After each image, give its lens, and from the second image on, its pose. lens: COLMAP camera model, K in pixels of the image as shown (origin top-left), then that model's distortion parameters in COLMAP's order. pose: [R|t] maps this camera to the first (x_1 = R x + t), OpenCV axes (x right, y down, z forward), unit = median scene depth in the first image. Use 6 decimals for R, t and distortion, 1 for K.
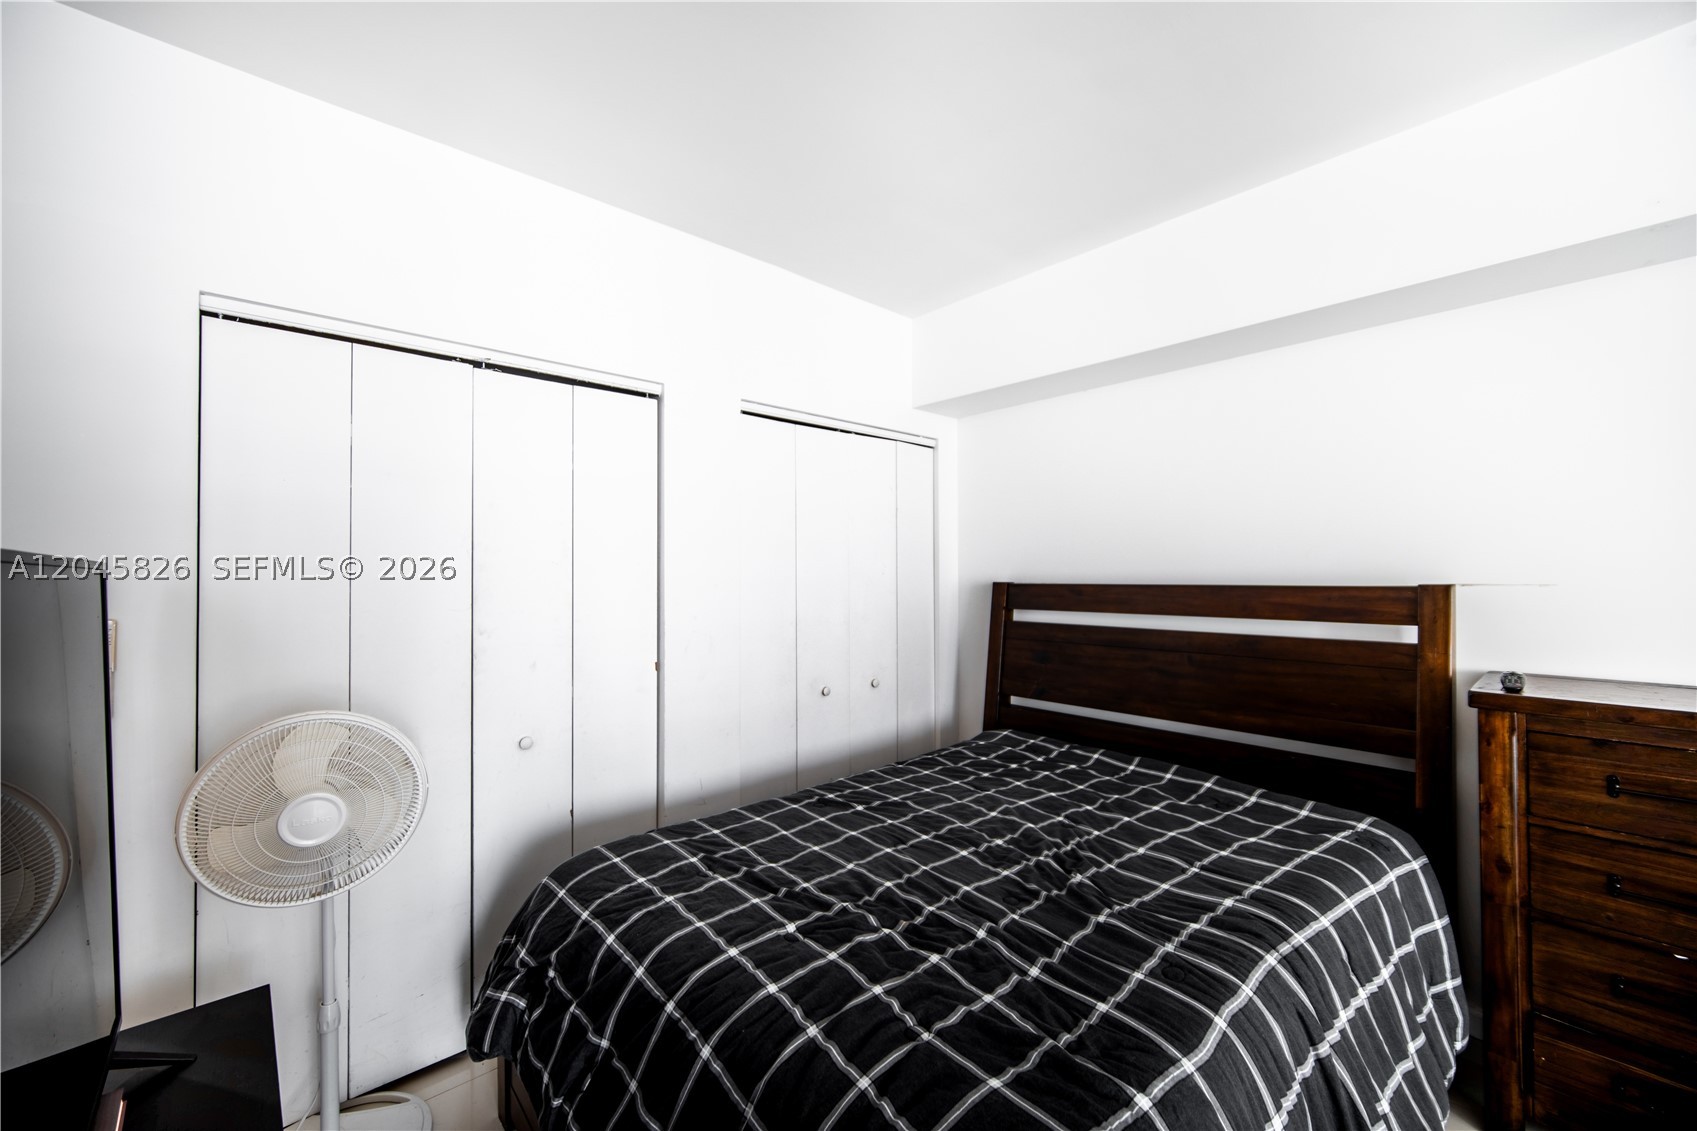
lens RADIAL K [[664.1, 0, 806.9], [0, 664.1, 564.9], [0, 0, 1]] dist [-0.000712, -0.000108]
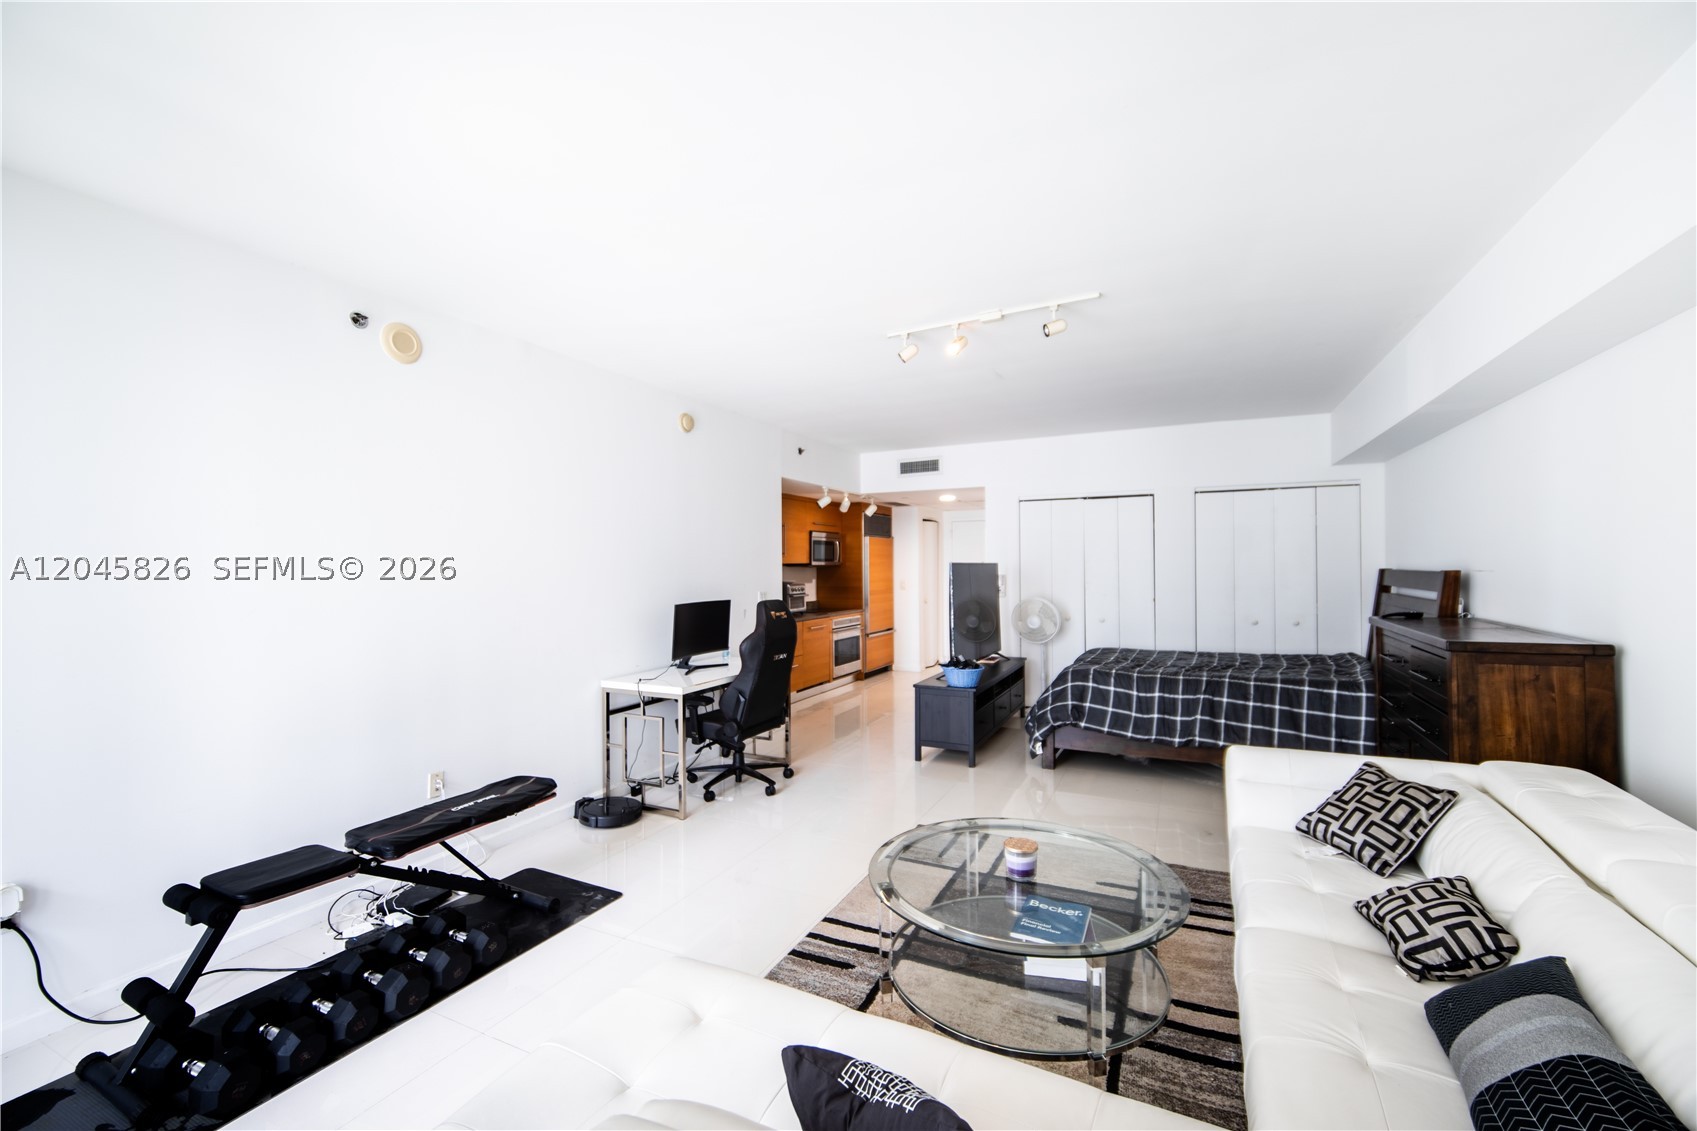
lens RADIAL K [[694.2, 0, 848.5], [0, 694.2, 565.5], [0, 0, 1]] dist [-0.000334, 0.000030]
pose [[0.437895, 0.001450, -0.899025, 1.276860], [0.022339, 0.999672, 0.012493, -0.032612], [0.898749, -0.025554, 0.437719, -0.941583]]
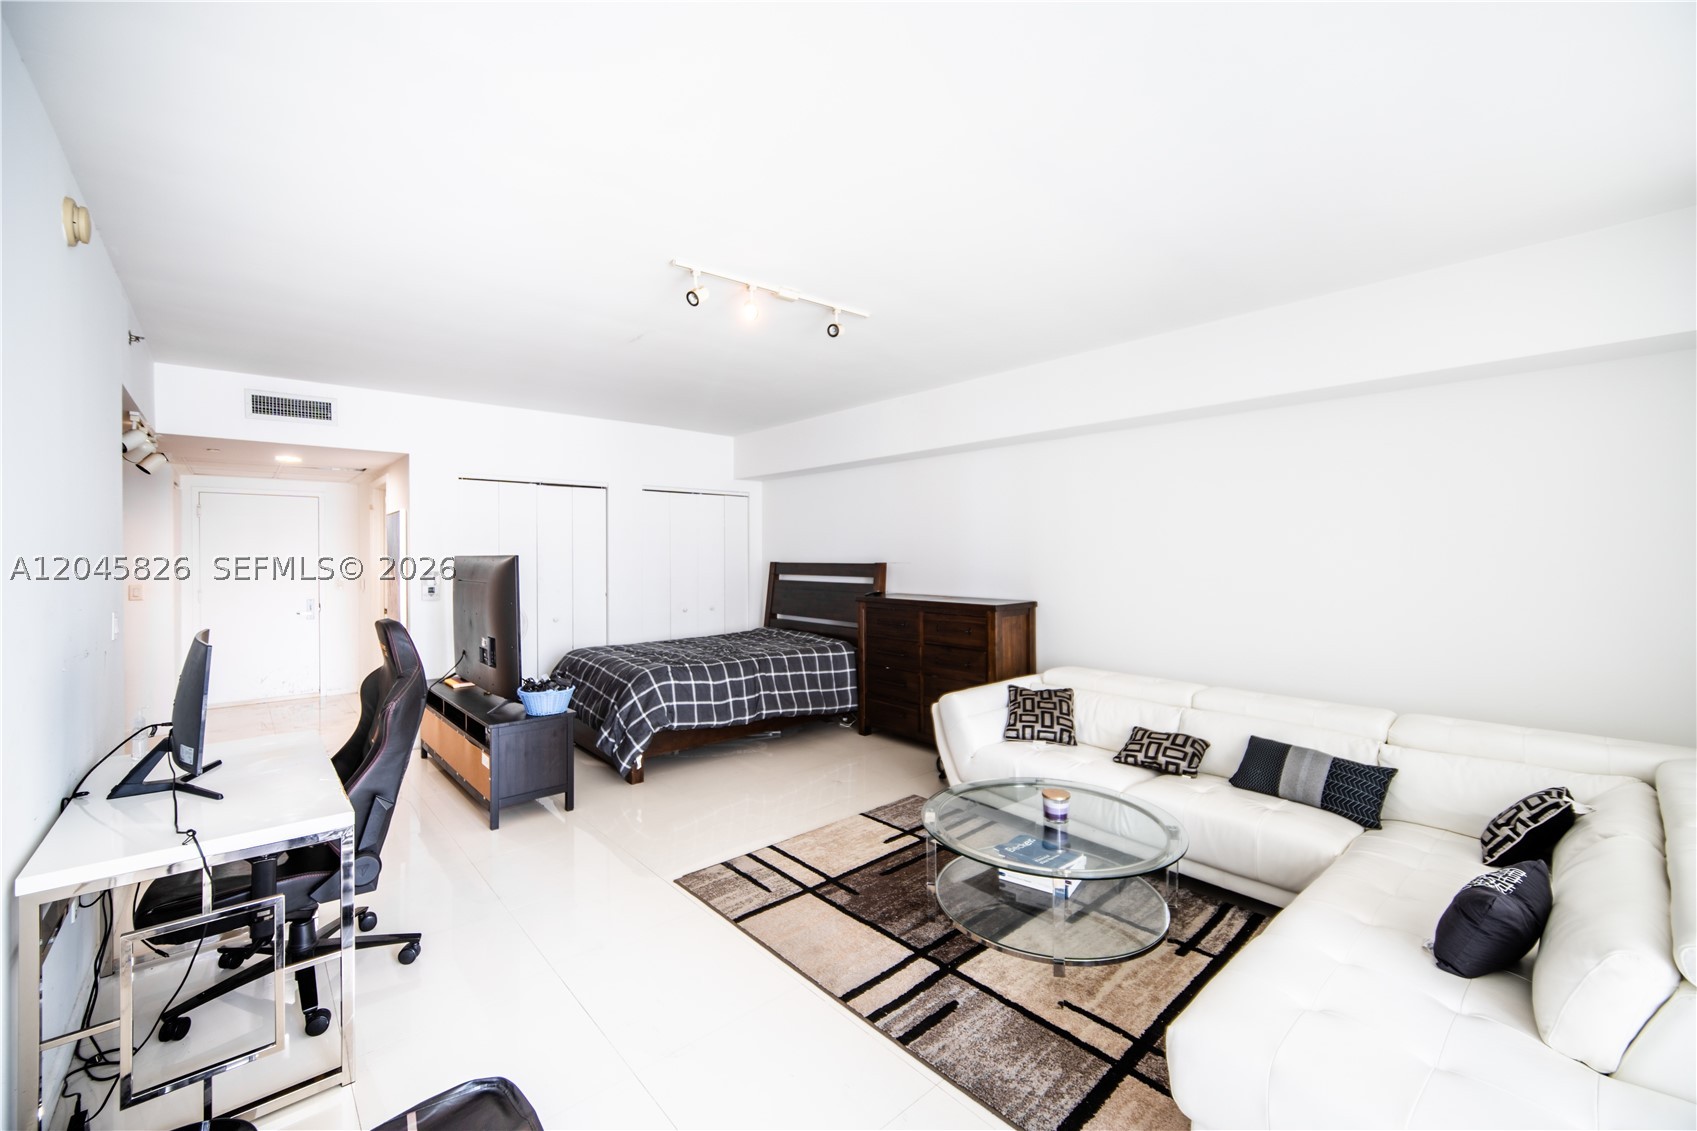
lens RADIAL K [[694.2, 0, 848.5], [0, 694.2, 565.5], [0, 0, 1]] dist [-0.000334, 0.000030]
pose [[0.998056, 0.000588, 0.062327, 0.404891], [-0.002643, 0.999455, 0.032890, -0.038040], [-0.062273, -0.032990, 0.997514, -1.296916]]
